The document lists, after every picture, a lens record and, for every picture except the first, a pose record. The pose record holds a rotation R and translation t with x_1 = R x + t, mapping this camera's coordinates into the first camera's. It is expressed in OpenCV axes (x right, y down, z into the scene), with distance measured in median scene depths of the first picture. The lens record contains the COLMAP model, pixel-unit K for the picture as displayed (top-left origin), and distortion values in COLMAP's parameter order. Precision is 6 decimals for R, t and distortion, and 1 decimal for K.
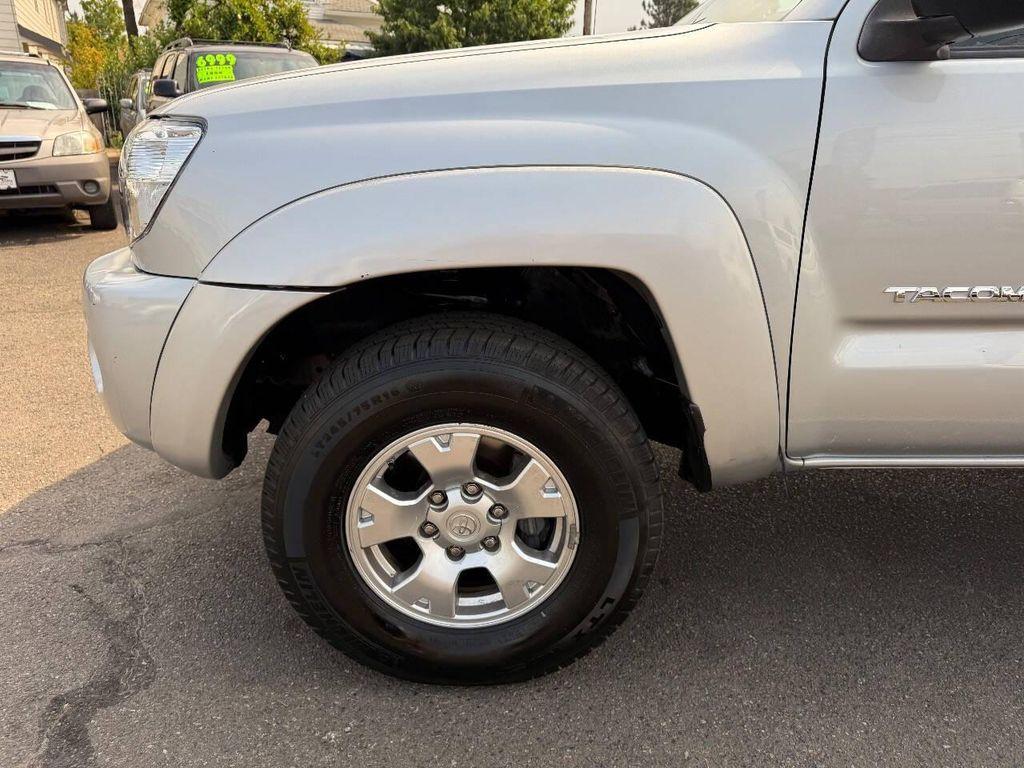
lens RADIAL K [[697.1, 0, 508.9], [0, 697.1, 379.2], [0, 0, 1]] dist [0.011414, -0.004251]
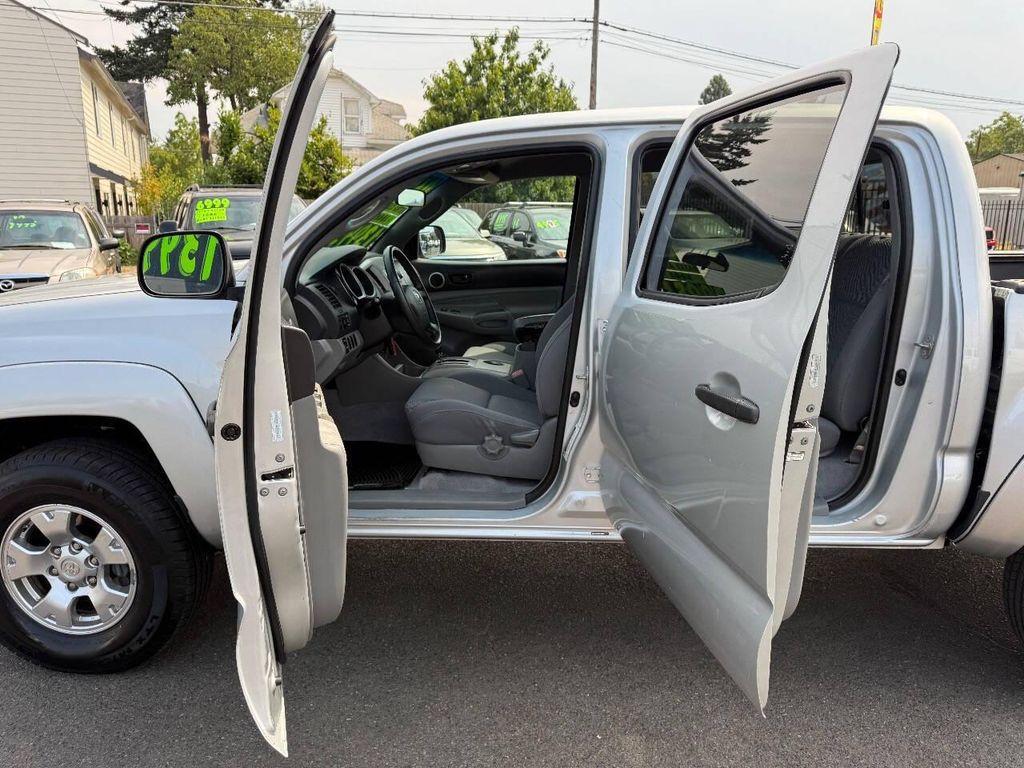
lens RADIAL K [[697.1, 0, 519.9], [0, 697.1, 408.3], [0, 0, 1]] dist [0.011414, -0.004251]
pose [[0.997158, 0.006932, -0.075015, 1.084580], [-0.014279, 0.995098, -0.097853, -0.017798], [0.073969, 0.098646, 0.992370, -0.577940]]
